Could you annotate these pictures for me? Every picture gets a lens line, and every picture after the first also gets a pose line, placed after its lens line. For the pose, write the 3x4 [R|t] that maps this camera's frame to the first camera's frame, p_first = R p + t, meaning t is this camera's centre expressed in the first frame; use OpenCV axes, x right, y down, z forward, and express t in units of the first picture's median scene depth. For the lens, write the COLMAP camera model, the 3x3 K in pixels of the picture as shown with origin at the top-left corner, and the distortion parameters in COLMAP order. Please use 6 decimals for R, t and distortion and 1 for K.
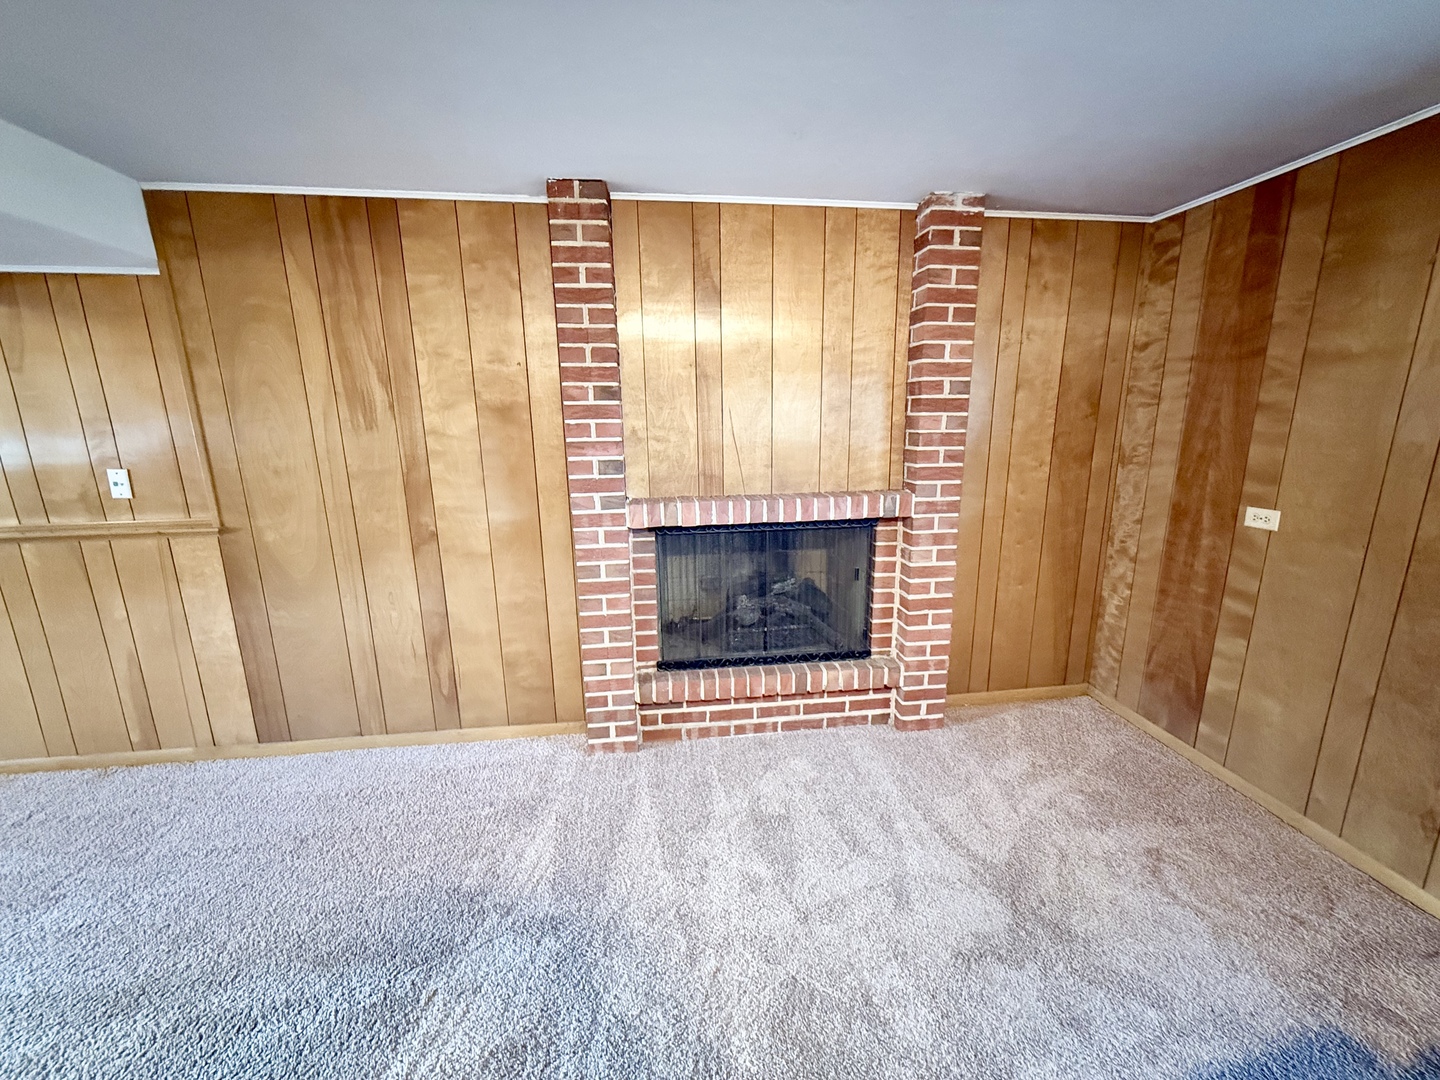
lens RADIAL K [[573.8, 0, 724.3], [0, 573.8, 540.6], [0, 0, 1]] dist [-0.000610, 0.000467]
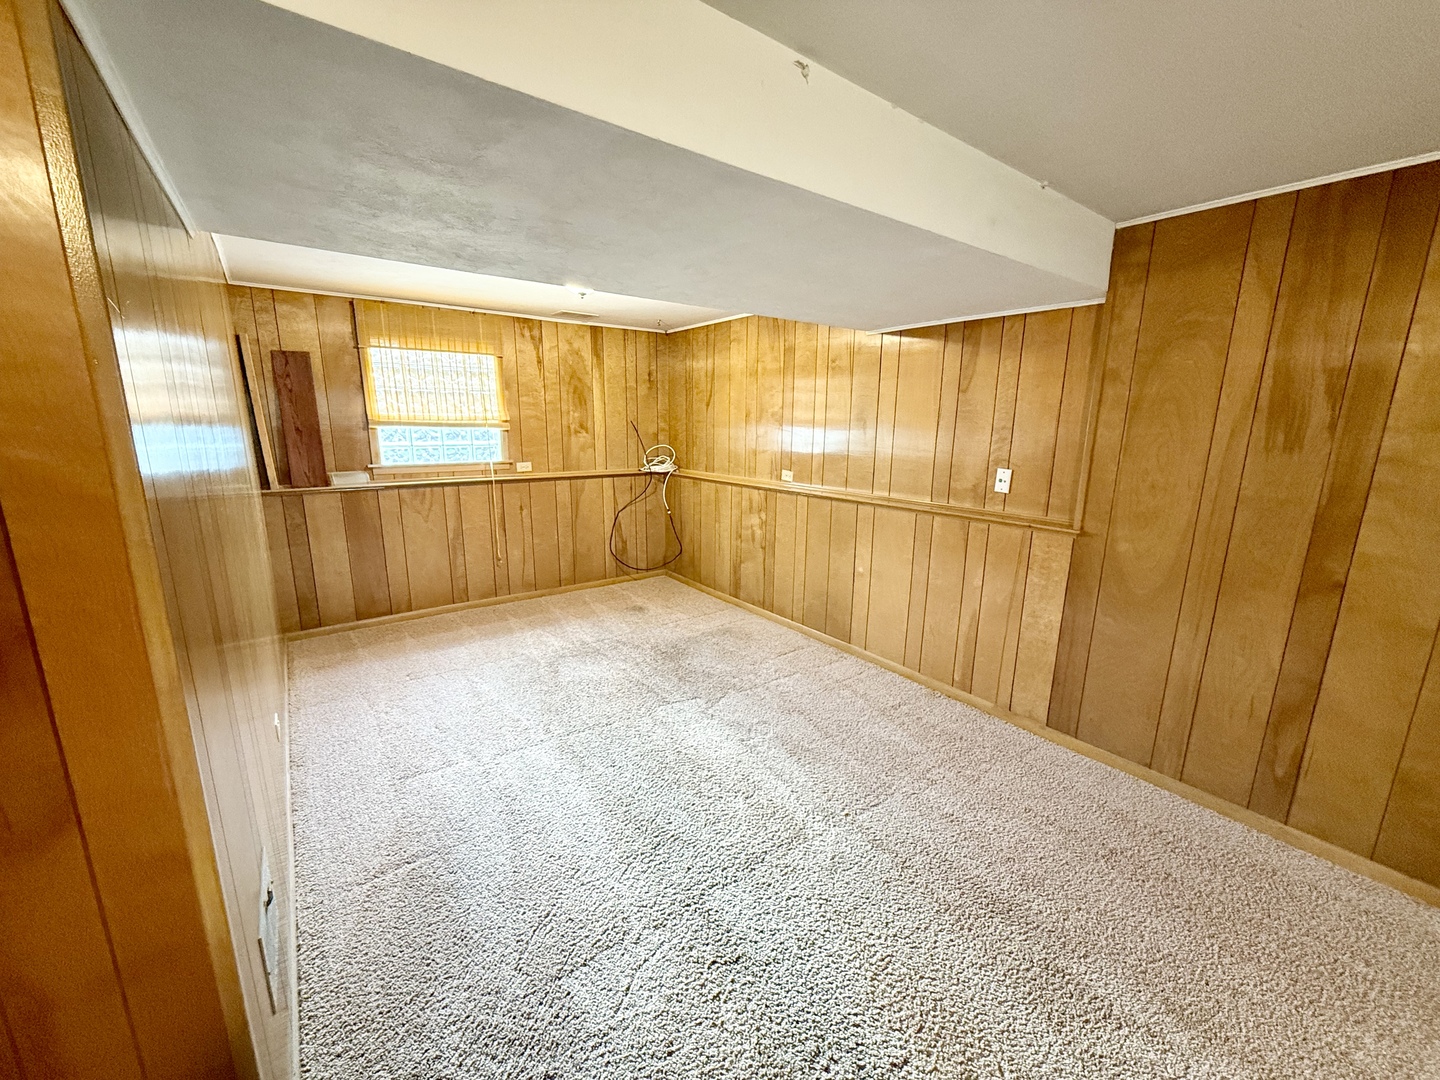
lens RADIAL K [[573.8, 0, 724.3], [0, 573.8, 540.6], [0, 0, 1]] dist [-0.000610, 0.000467]
pose [[0.497196, 0.197994, -0.844745, -0.276217], [-0.205027, 0.972852, 0.107346, 0.017443], [0.843066, 0.119824, 0.524292, -0.144927]]
